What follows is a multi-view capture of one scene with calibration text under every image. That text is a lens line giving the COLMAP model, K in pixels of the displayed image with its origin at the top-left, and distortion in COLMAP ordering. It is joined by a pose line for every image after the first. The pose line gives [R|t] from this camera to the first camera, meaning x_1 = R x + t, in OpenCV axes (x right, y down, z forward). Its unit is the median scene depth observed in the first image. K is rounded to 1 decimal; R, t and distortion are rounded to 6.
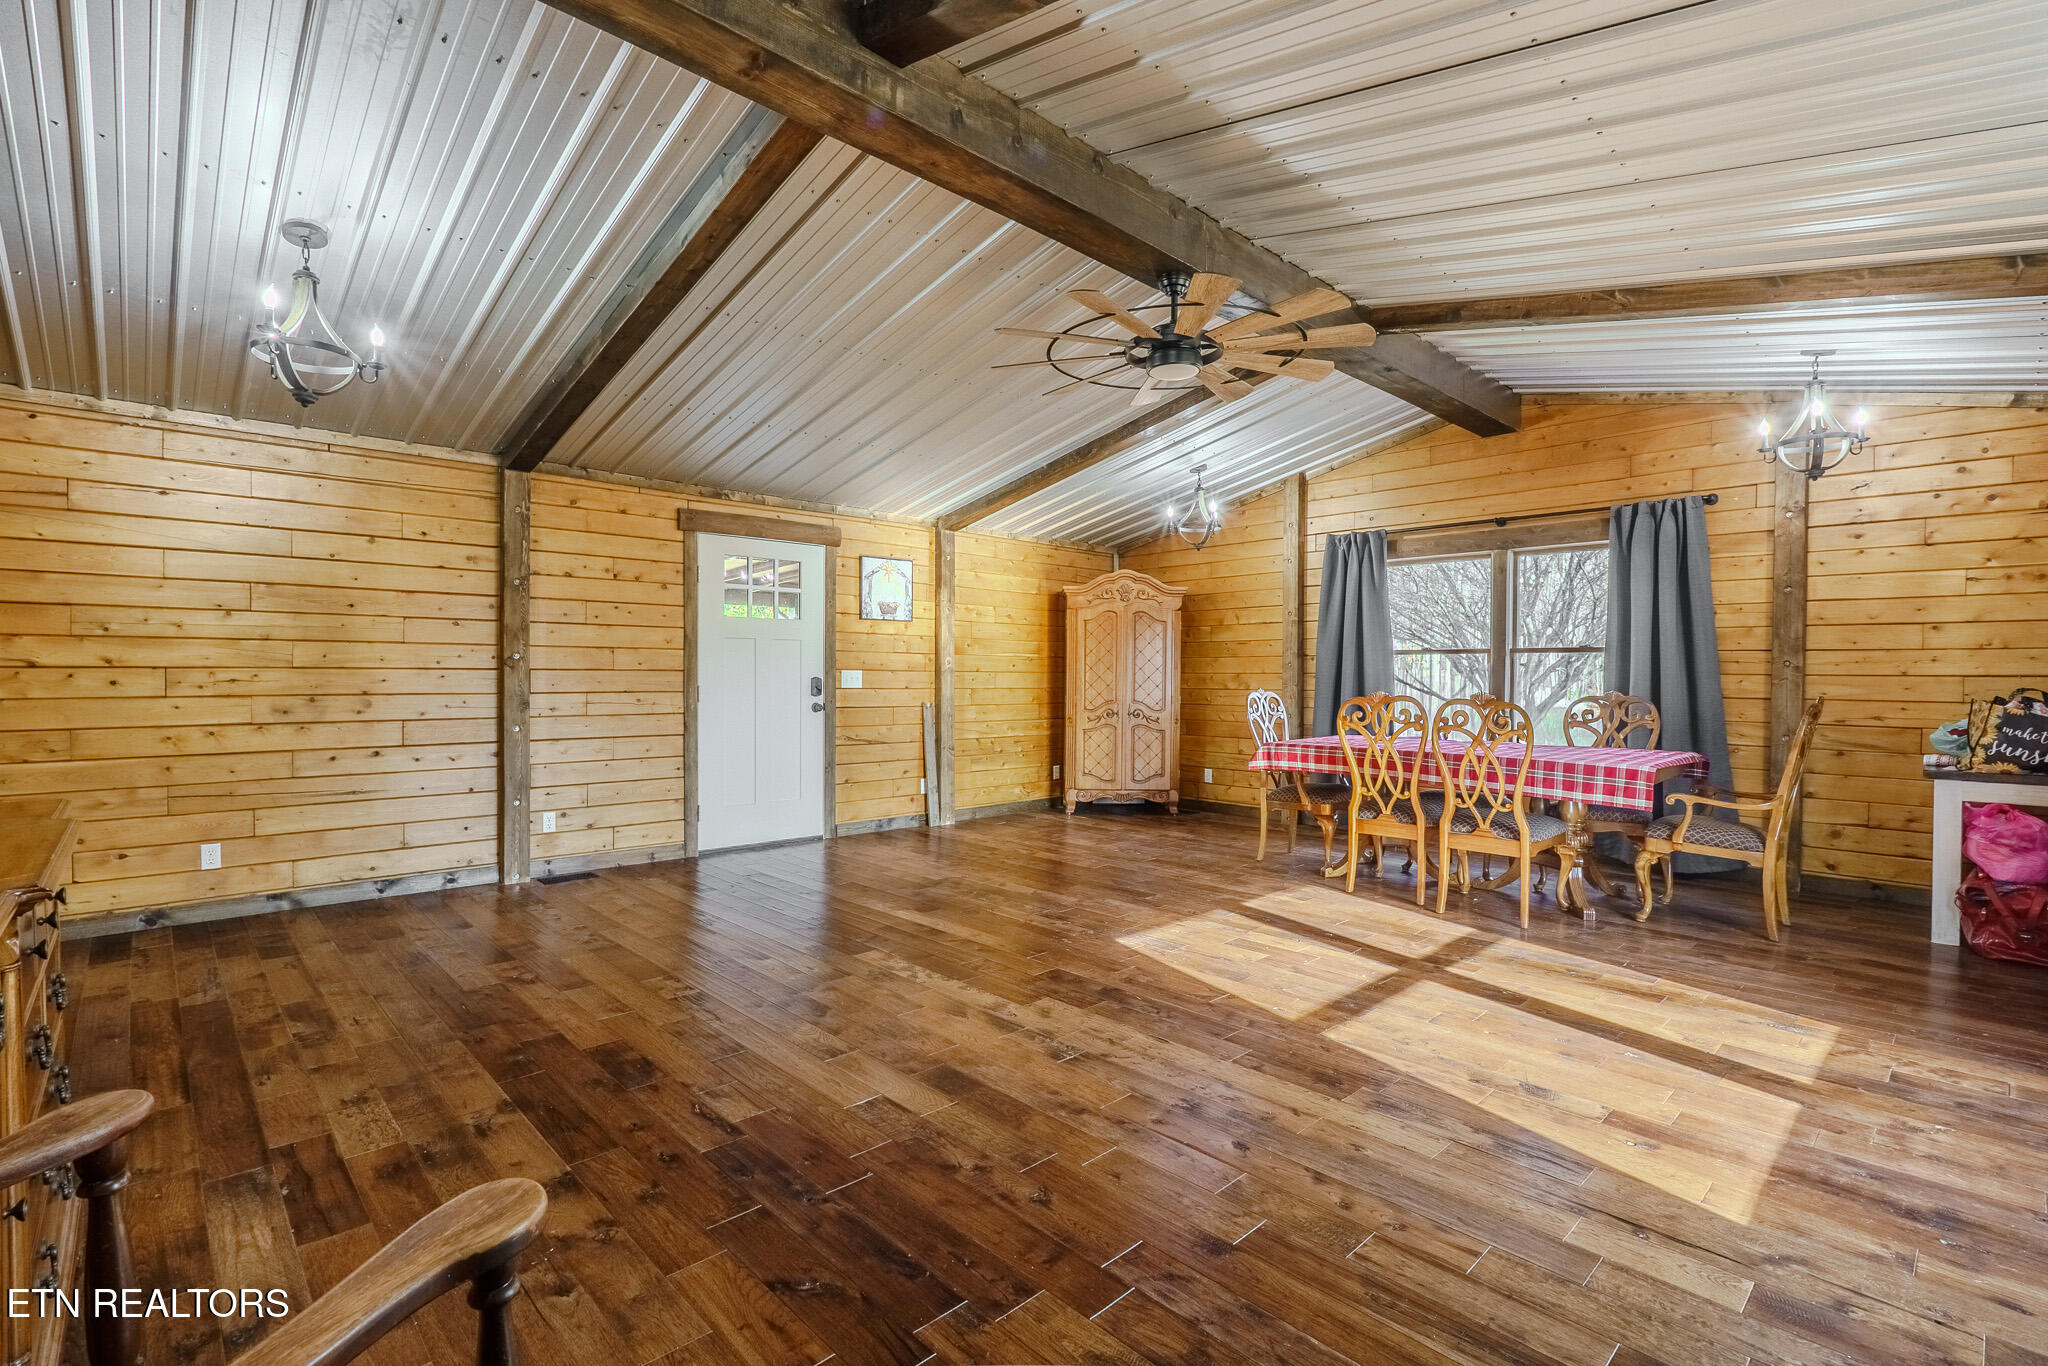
lens RADIAL K [[939.8, 0, 1016.8], [0, 939.8, 686.1], [0, 0, 1]] dist [-0.004879, -0.000604]
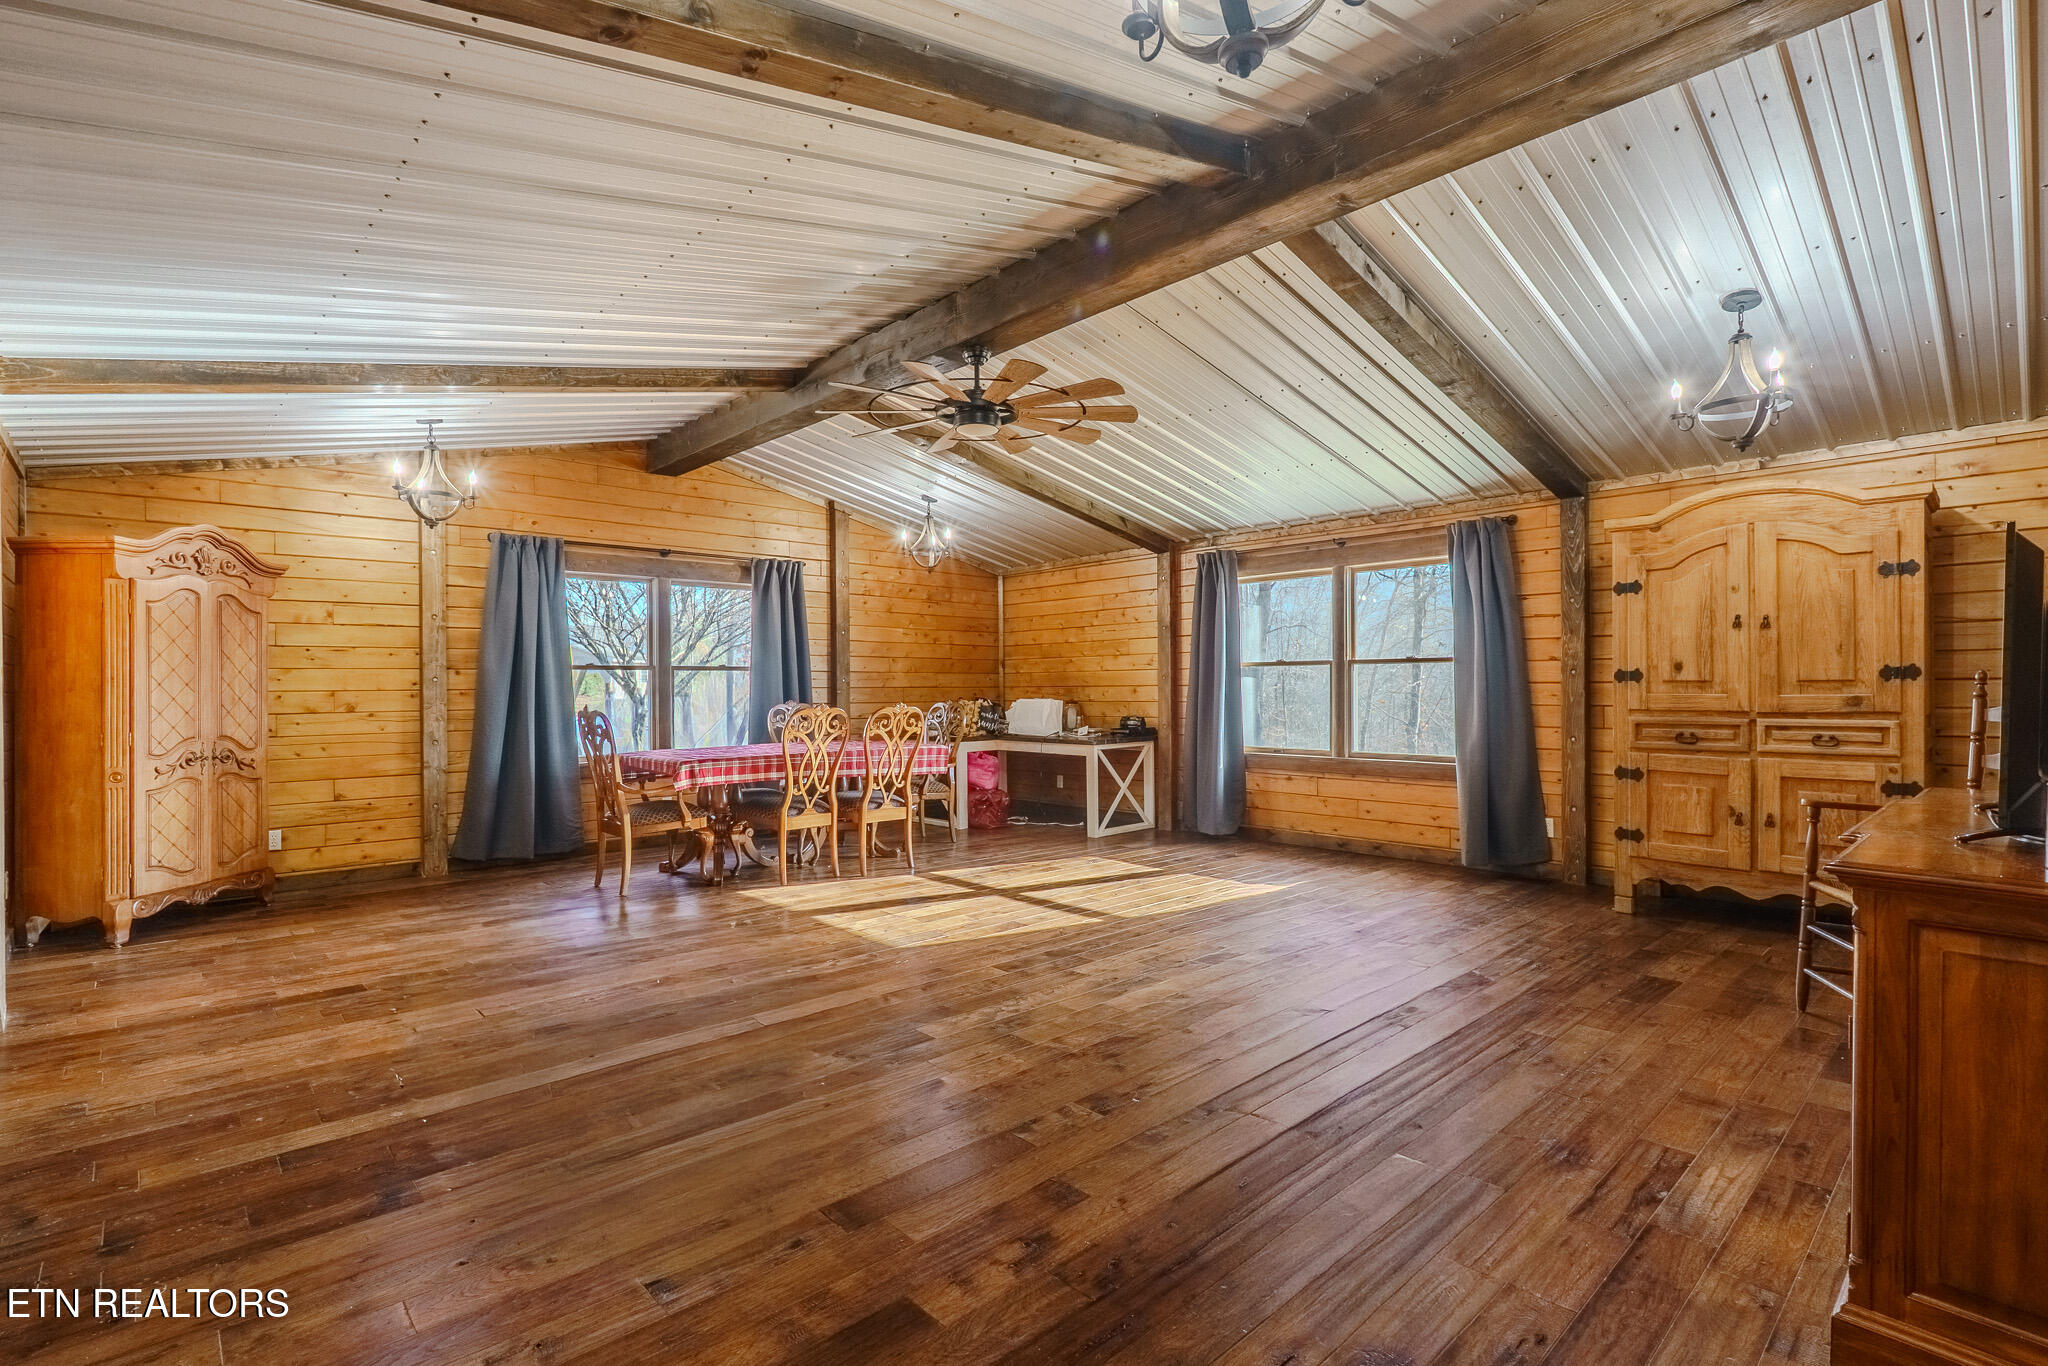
lens RADIAL K [[953.7, 0, 1019.9], [0, 953.7, 686.8], [0, 0, 1]] dist [-0.002096, 0.000313]
pose [[0.013212, -0.005943, 0.999895, -0.675466], [0.018496, 0.999813, 0.005698, -0.014700], [-0.999742, 0.018419, 0.013319, 0.615373]]
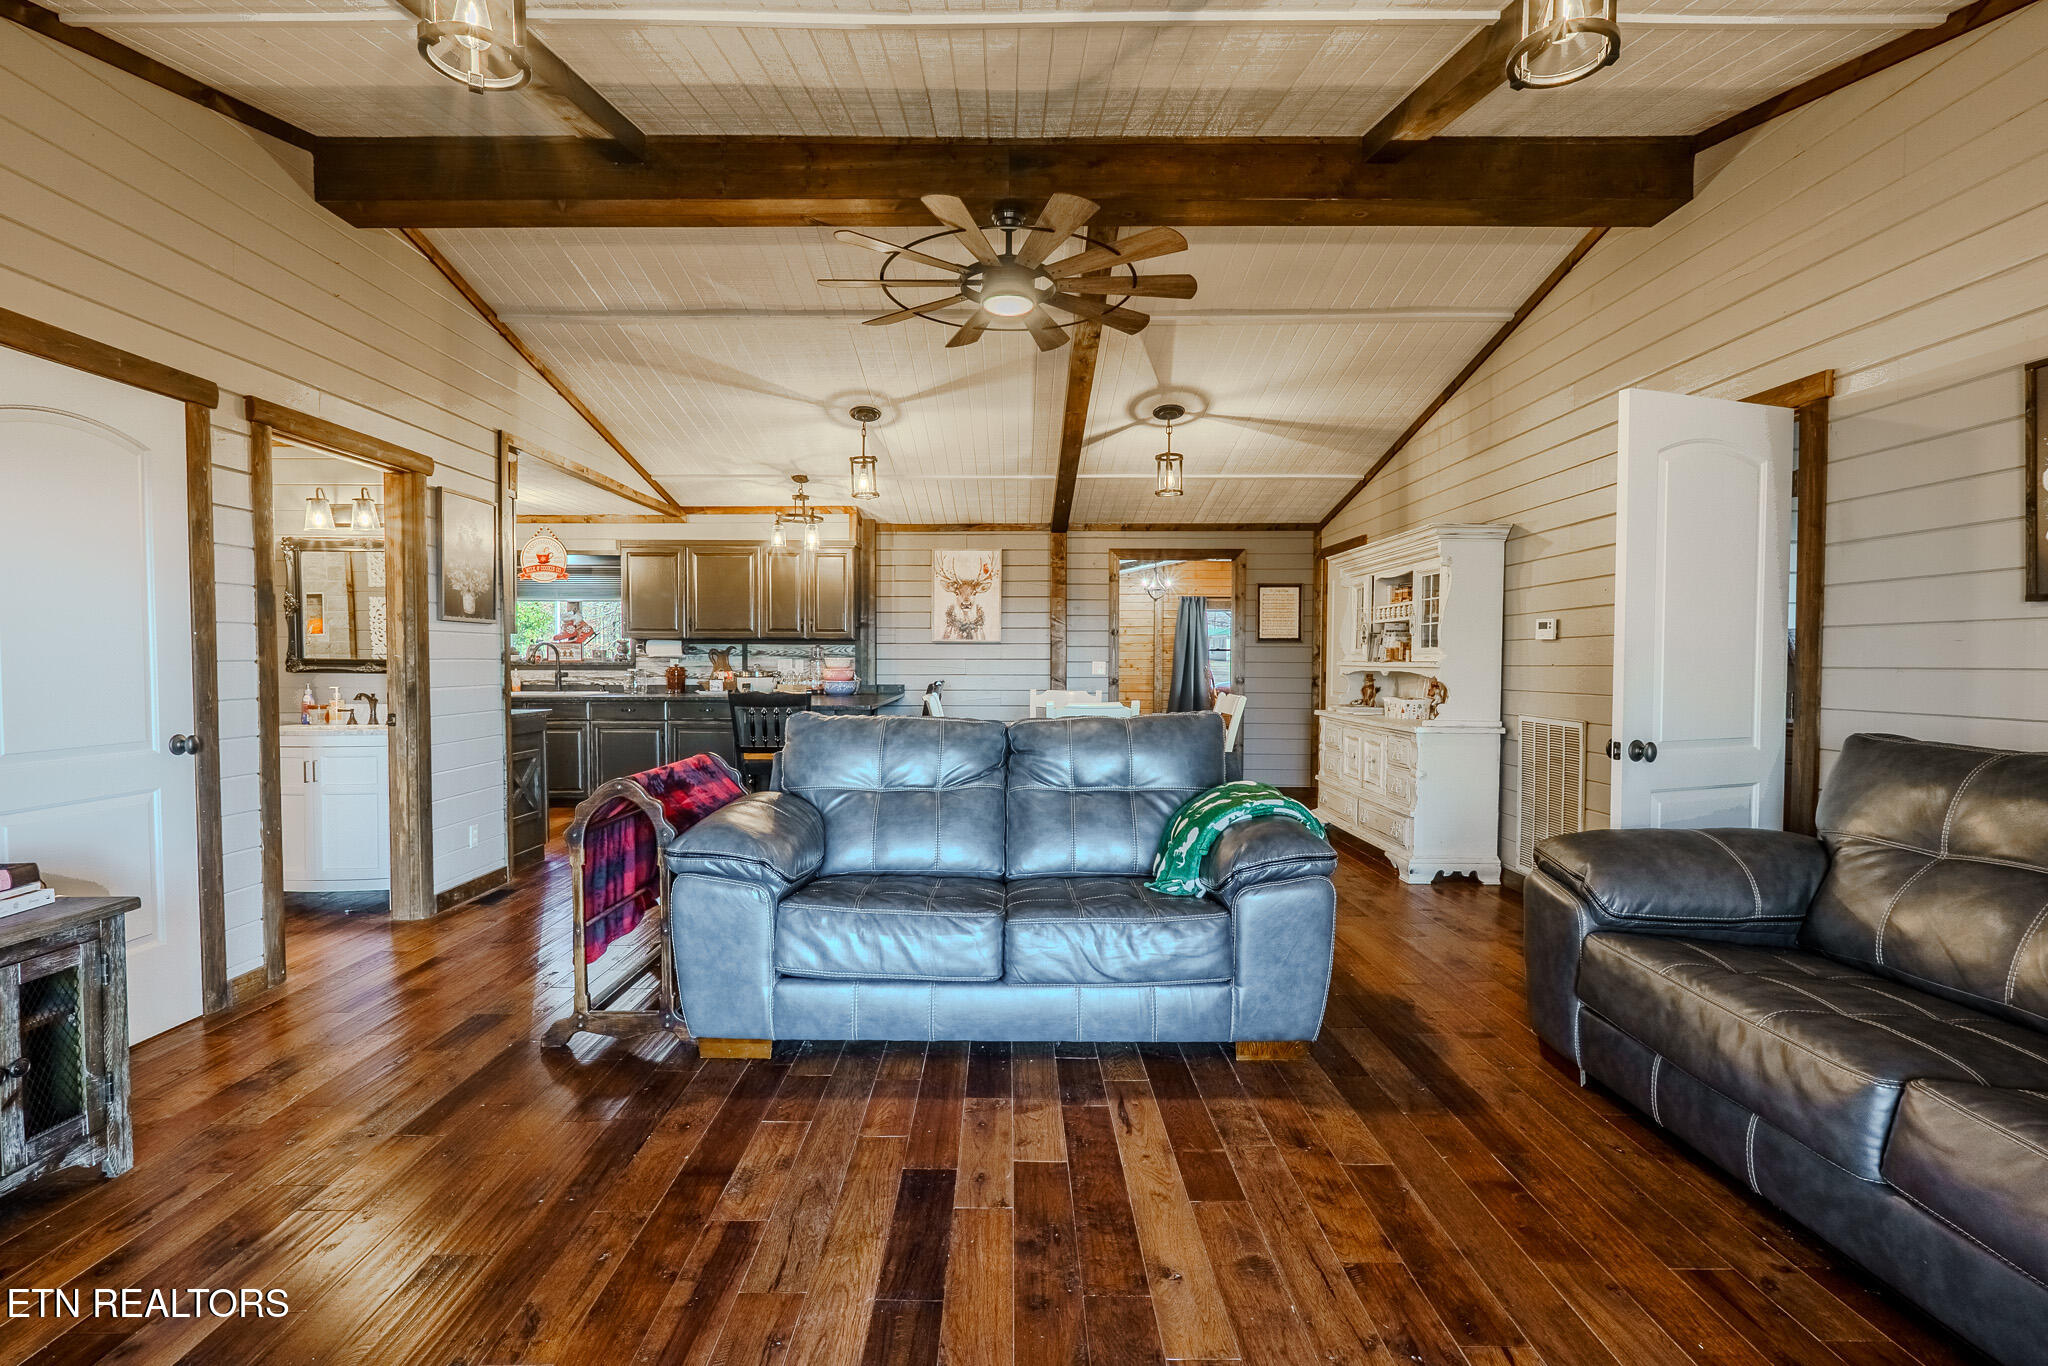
lens RADIAL K [[939.8, 0, 1016.8], [0, 939.8, 686.1], [0, 0, 1]] dist [-0.004879, -0.000604]
pose [[0.692926, -0.026071, 0.720537, -1.831832], [0.009678, 0.999592, 0.026861, -0.016897], [-0.720944, -0.011639, 0.692896, -0.281462]]
